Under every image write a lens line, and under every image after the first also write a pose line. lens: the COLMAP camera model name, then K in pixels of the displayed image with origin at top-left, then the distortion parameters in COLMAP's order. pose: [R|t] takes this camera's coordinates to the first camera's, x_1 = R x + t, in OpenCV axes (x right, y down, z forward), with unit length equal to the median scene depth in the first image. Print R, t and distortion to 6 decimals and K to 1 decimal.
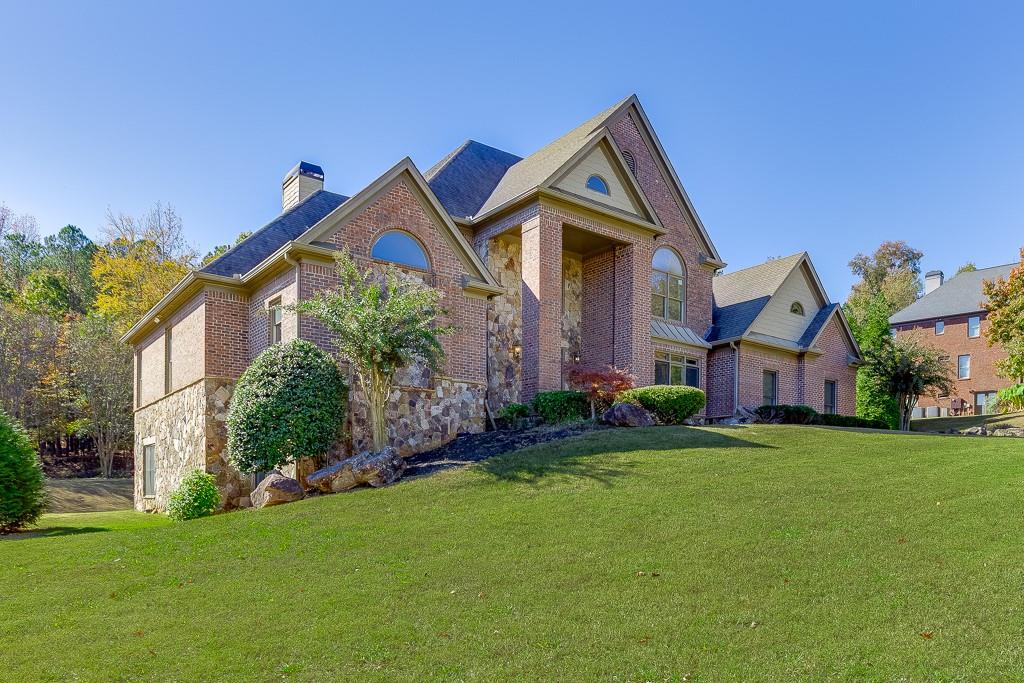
lens RADIAL K [[736.8, 0, 546.7], [0, 736.8, 519.9], [0, 0, 1]] dist [-0.027464, 0.008232]
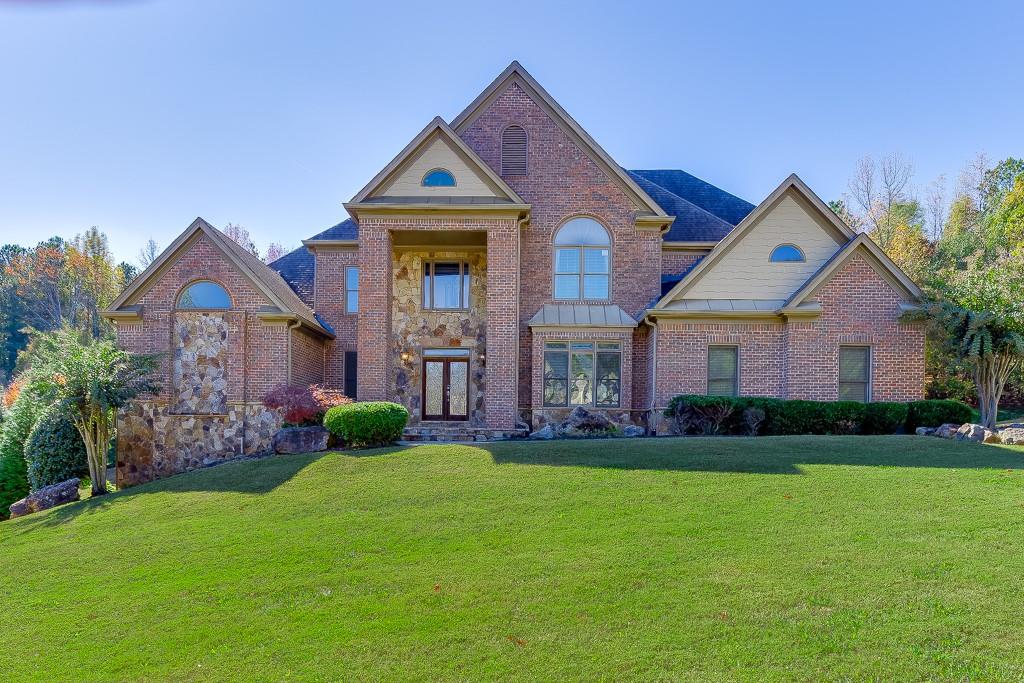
lens RADIAL K [[665.4, 0, 507.7], [0, 665.4, 453.4], [0, 0, 1]] dist [-0.021864, 0.005846]
pose [[0.776638, 0.013062, -0.629811, 0.686361], [-0.022827, 0.999712, -0.007415, -0.100035], [0.629533, 0.020135, 0.776713, 0.402638]]
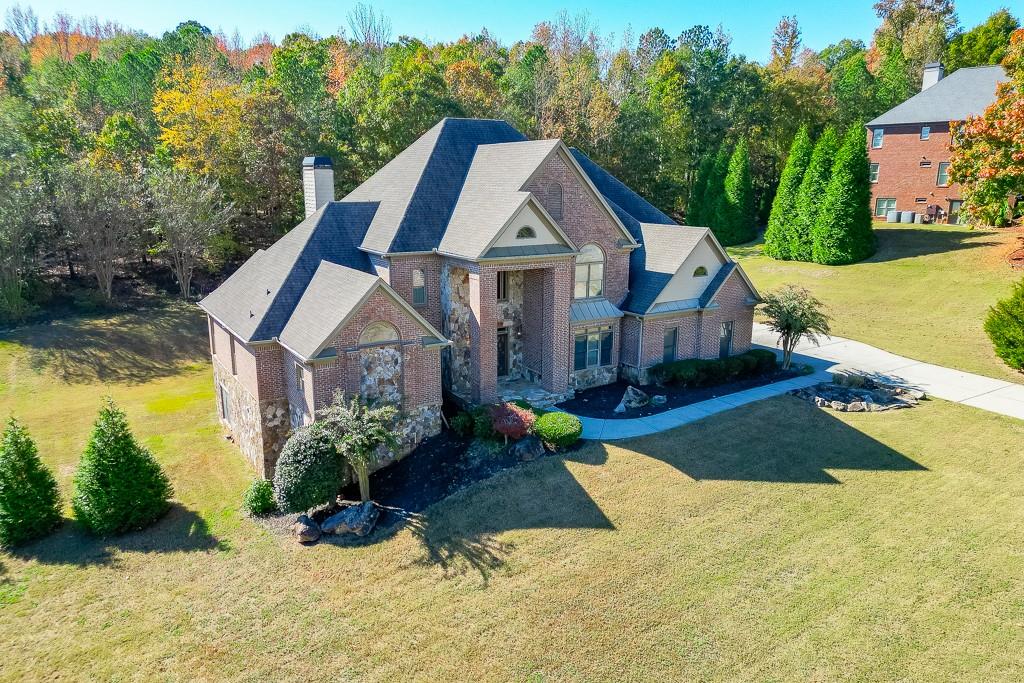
lens RADIAL K [[694.1, 0, 502.6], [0, 694.1, 337.6], [0, 0, 1]] dist [0.050891, -0.027262]
pose [[0.993661, 0.016757, -0.111158, 0.174260], [0.004887, 0.981453, 0.191642, -0.517710], [0.112307, -0.190970, 0.975150, -0.299880]]
